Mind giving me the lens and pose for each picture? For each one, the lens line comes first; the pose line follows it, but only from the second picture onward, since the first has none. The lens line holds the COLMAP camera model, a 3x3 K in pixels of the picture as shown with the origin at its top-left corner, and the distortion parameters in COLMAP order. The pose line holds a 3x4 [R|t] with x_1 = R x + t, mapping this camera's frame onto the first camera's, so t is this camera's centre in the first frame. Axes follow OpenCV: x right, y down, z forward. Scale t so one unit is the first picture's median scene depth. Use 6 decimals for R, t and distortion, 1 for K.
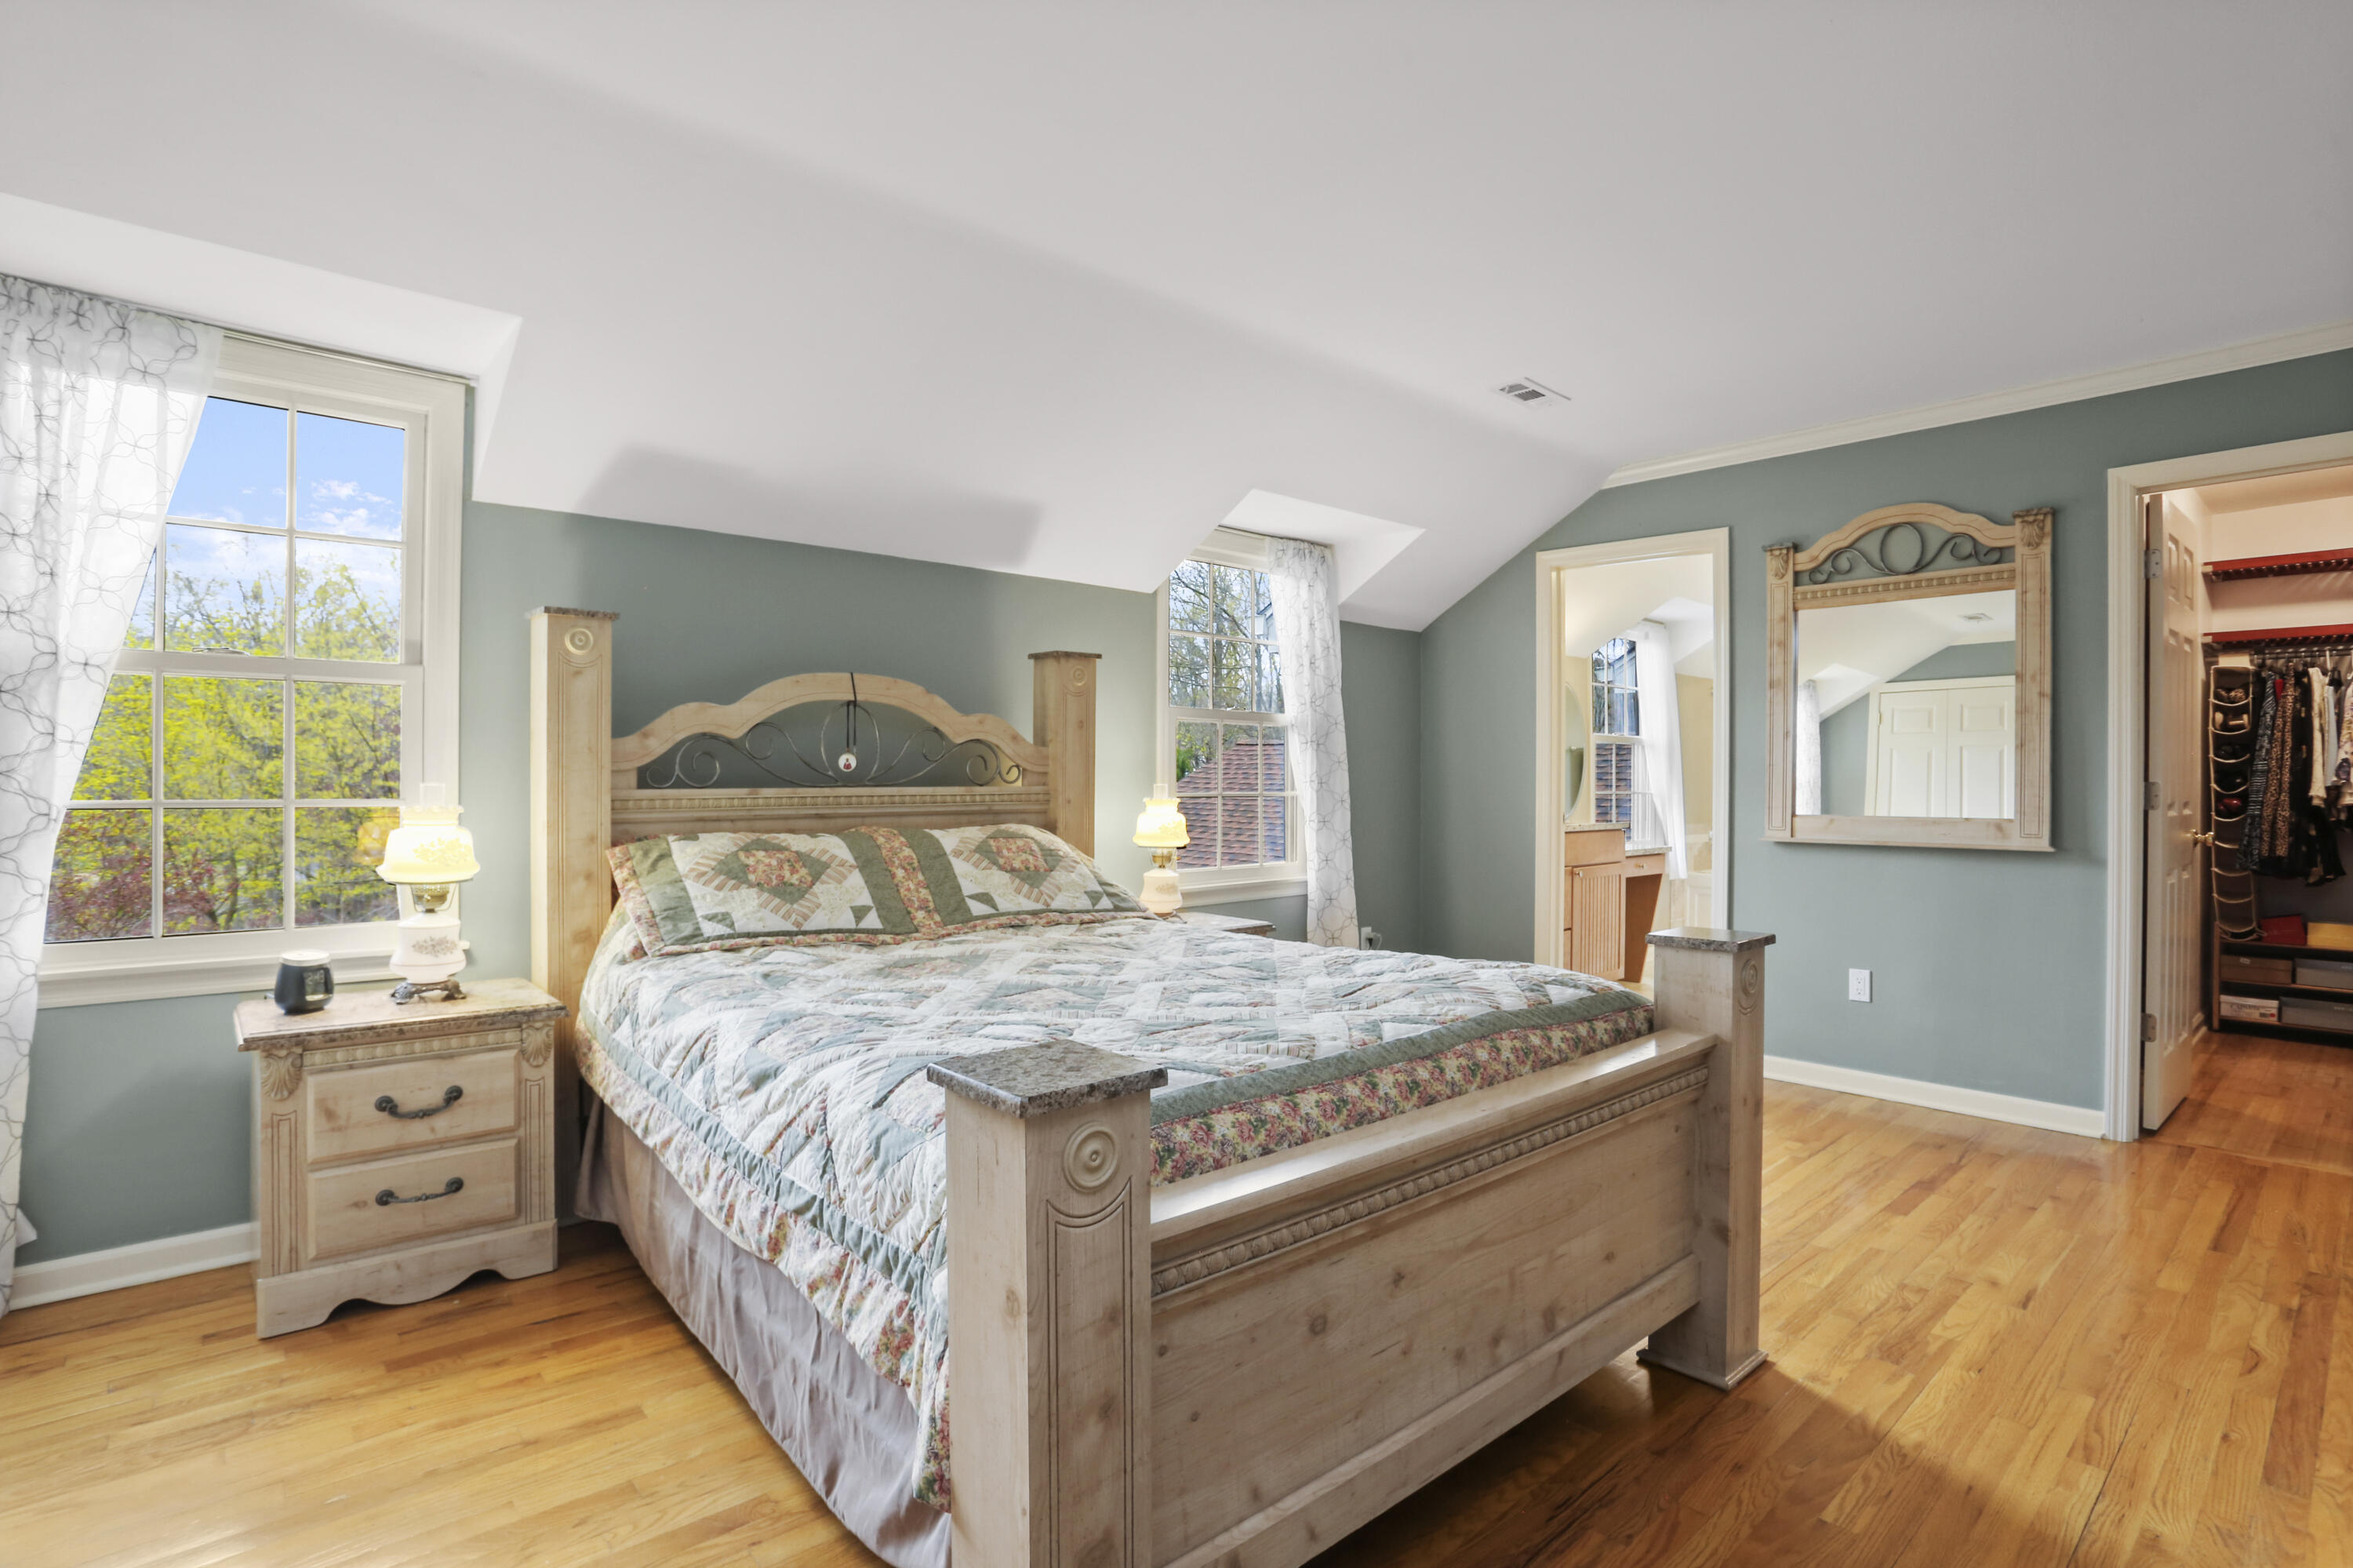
lens RADIAL K [[1124.1, 0, 1169.6], [0, 1124.1, 795.1], [0, 0, 1]] dist [-0.065524, 0.025108]
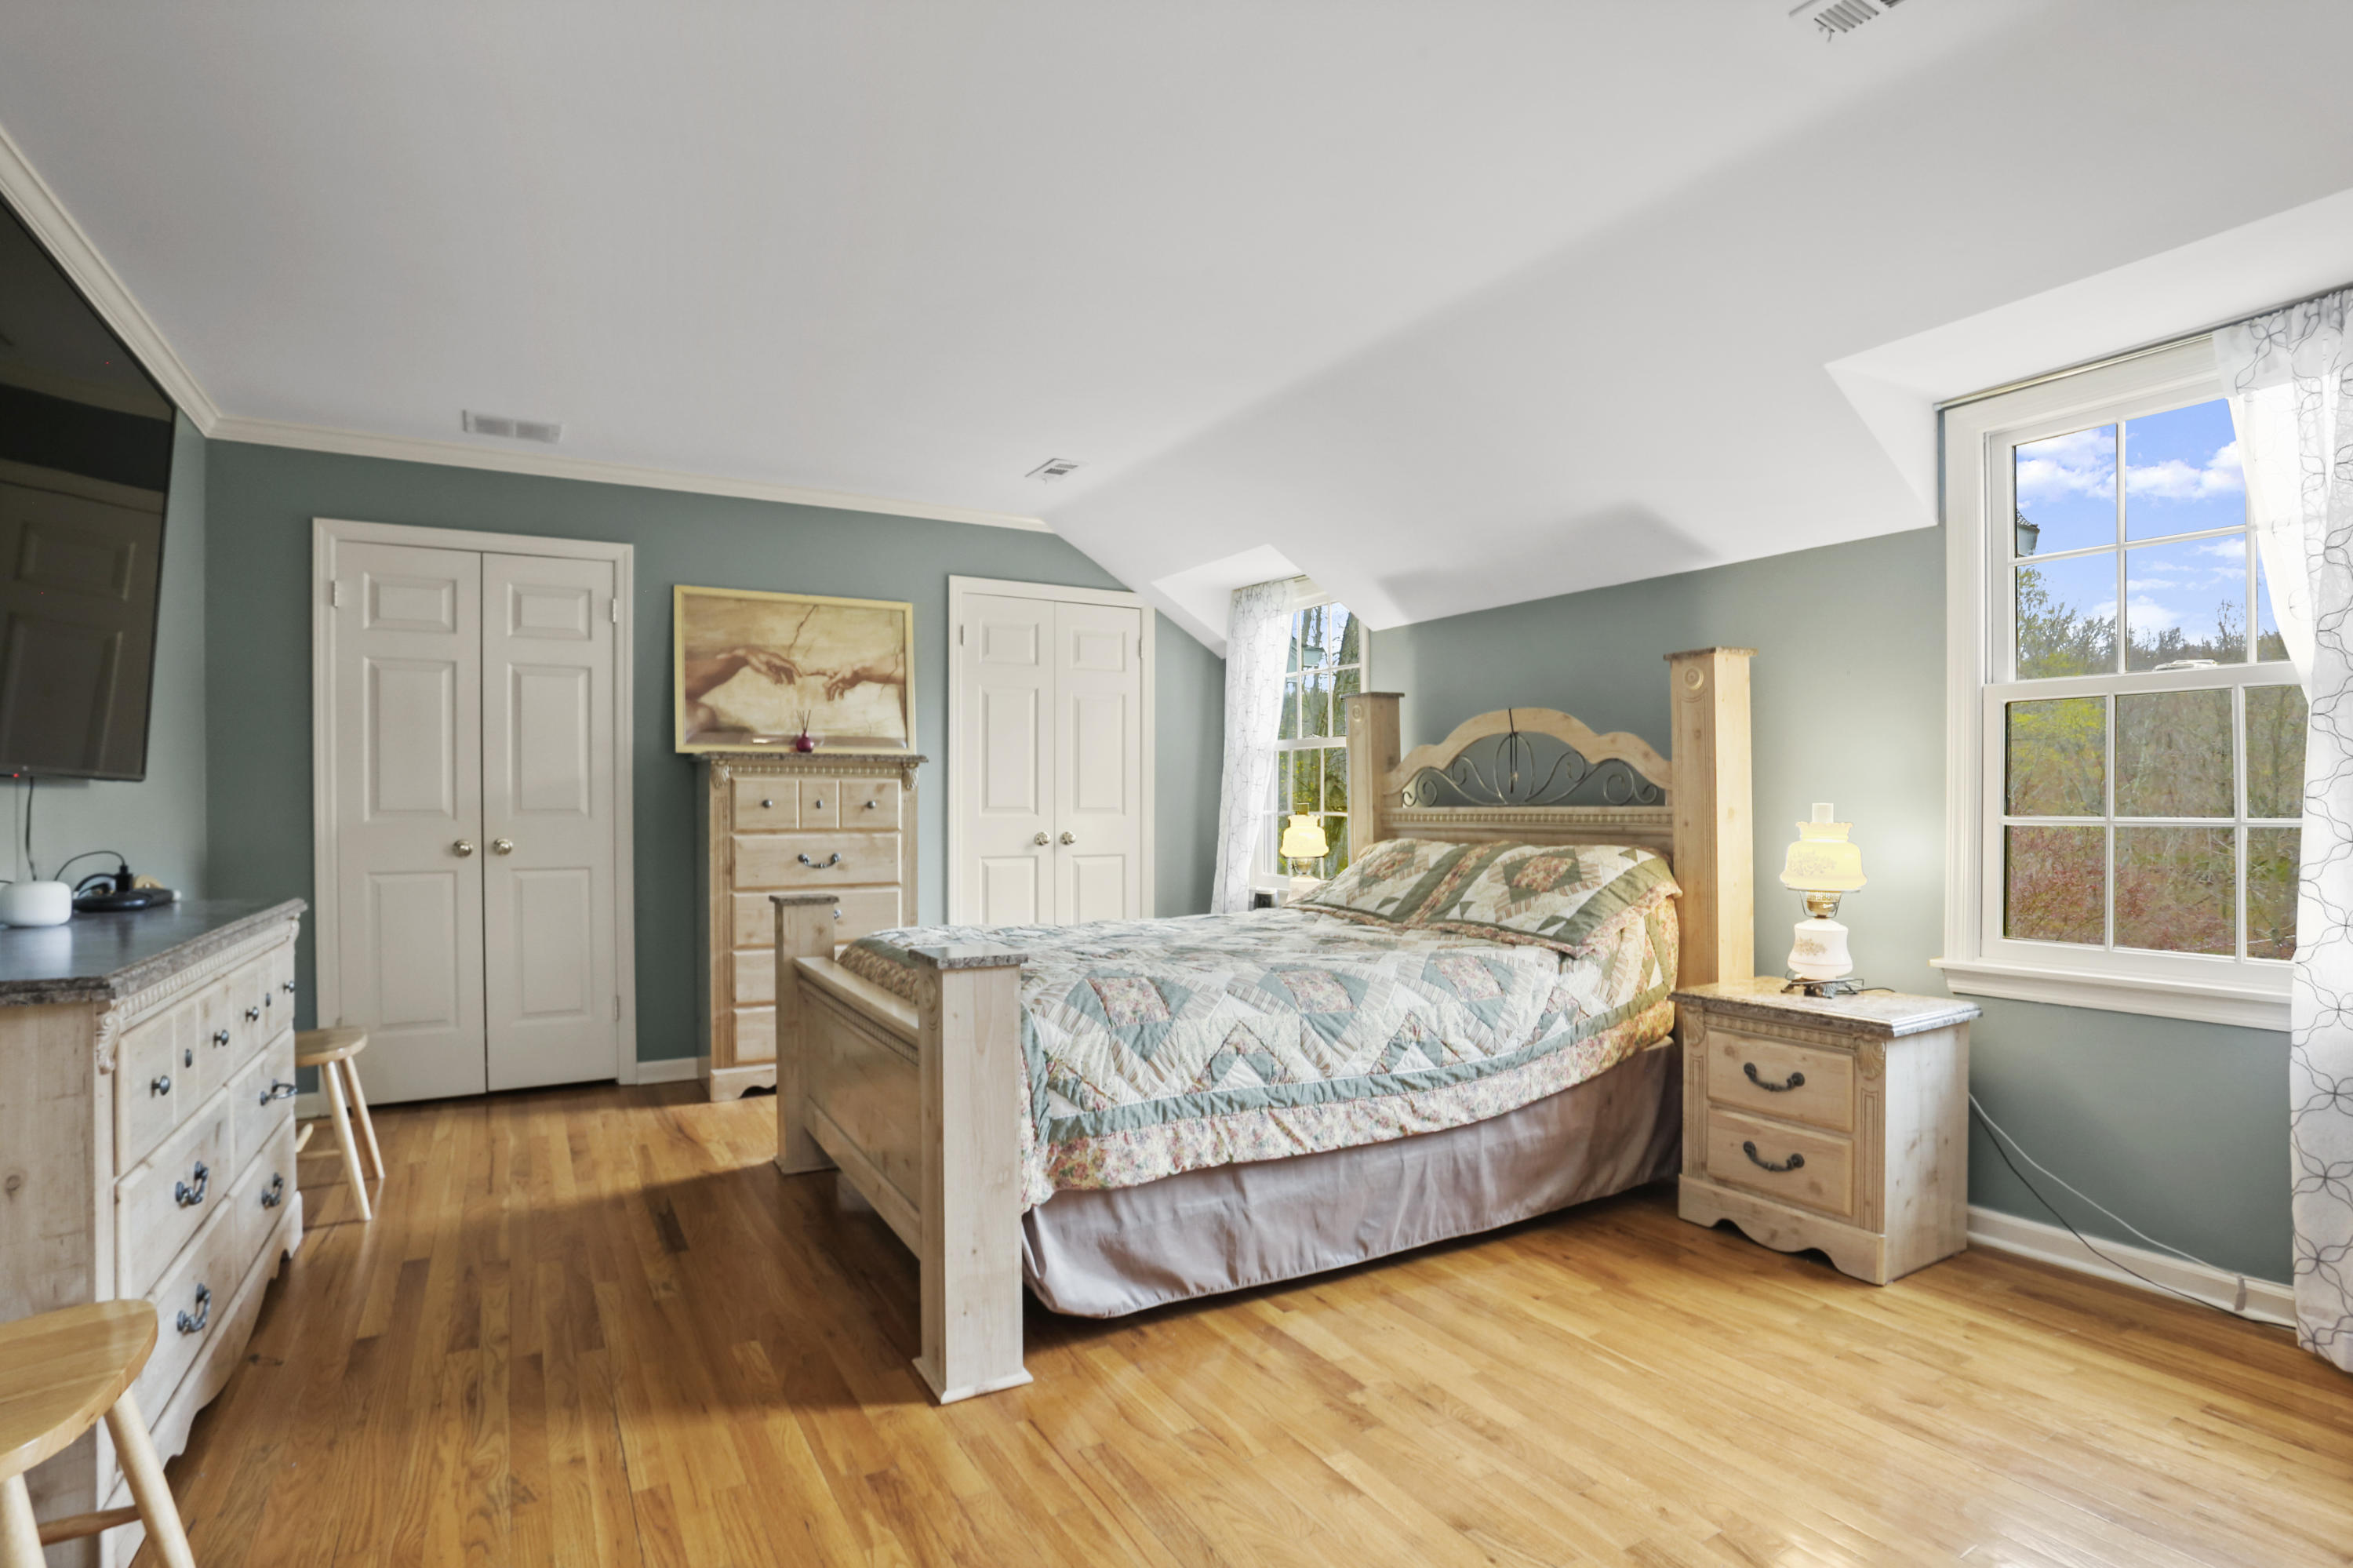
lens RADIAL K [[1124.1, 0, 1169.6], [0, 1124.1, 795.1], [0, 0, 1]] dist [-0.065524, 0.025108]
pose [[-0.174584, -0.014096, -0.984541, 0.907131], [-0.014911, 0.999821, -0.011670, -0.000705], [0.984529, 0.012643, -0.174763, 0.842818]]
